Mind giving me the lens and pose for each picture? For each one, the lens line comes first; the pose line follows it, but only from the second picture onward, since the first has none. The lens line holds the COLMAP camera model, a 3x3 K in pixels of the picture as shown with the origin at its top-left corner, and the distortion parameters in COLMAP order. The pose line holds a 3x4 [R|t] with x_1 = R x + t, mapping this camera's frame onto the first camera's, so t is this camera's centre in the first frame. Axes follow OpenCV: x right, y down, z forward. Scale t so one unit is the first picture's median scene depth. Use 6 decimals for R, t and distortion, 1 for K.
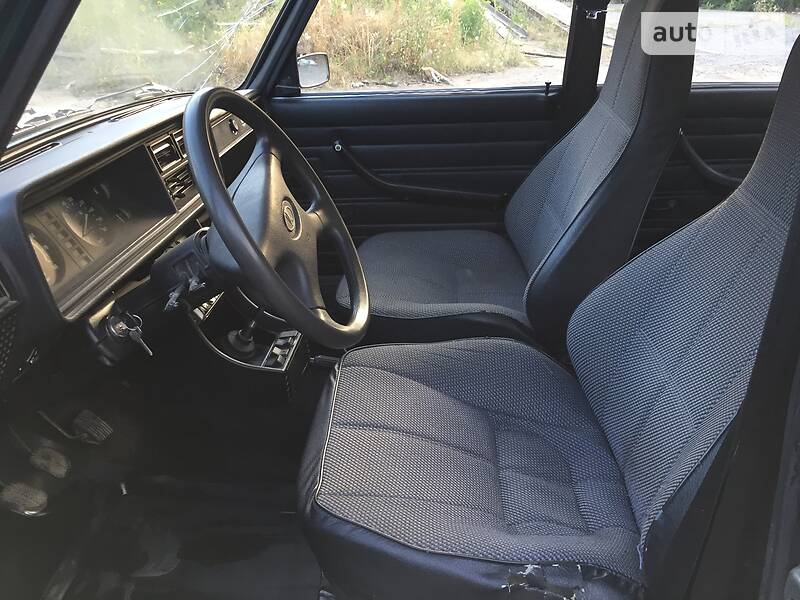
lens RADIAL K [[686.1, 0, 400.0], [0, 686.1, 300.0], [0, 0, 1]] dist [0.072962, -0.188099]
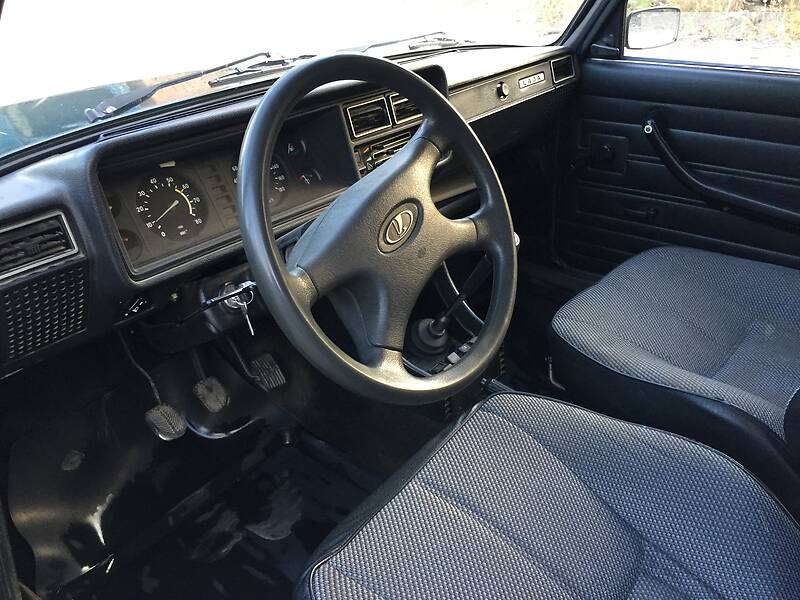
lens RADIAL K [[682.1, 0, 400.0], [0, 682.1, 300.0], [0, 0, 1]] dist [0.078359, -0.108628]
pose [[0.809569, 0.281150, -0.515318, 0.222868], [-0.237917, 0.959663, 0.149809, -0.126621], [0.536651, 0.001322, 0.843804, 0.262537]]
